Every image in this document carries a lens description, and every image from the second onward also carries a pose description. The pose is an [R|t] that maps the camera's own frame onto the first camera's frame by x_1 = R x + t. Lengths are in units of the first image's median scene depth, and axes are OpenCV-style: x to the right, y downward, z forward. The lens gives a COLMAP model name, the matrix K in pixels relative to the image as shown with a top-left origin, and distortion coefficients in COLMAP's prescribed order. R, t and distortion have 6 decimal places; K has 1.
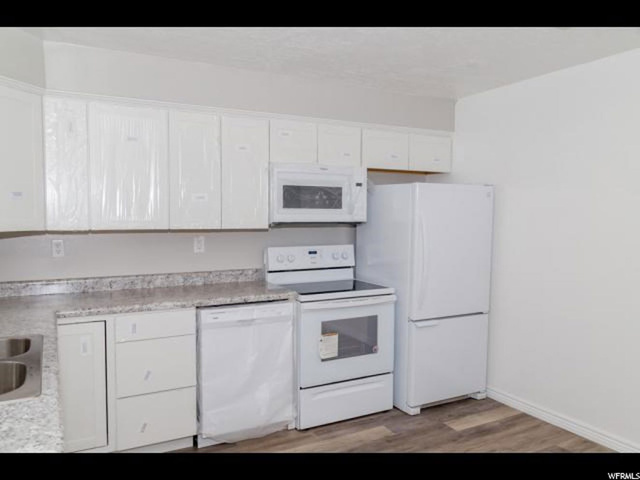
lens RADIAL K [[498.3, 0, 319.8], [0, 498.3, 241.0], [0, 0, 1]] dist [0.001104, 0.001102]
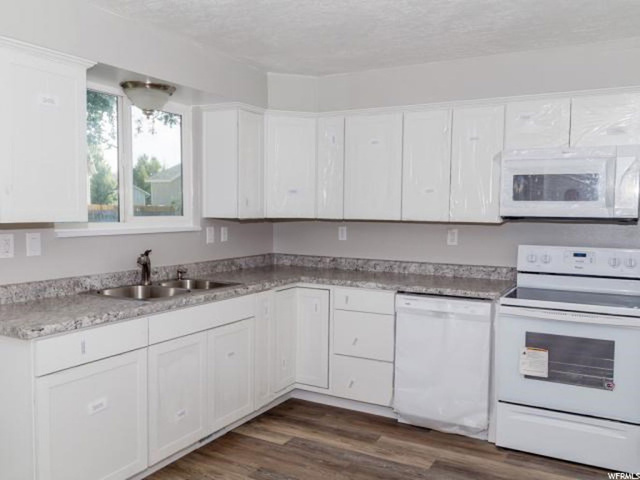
lens RADIAL K [[563.2, 0, 319.5], [0, 563.2, 239.2], [0, 0, 1]] dist [-0.009750, -0.017226]
pose [[0.523299, 0.049112, -0.850733, 0.617717], [-0.053222, 0.998272, 0.024892, -0.003120], [0.850485, 0.032252, 0.525009, 0.173648]]
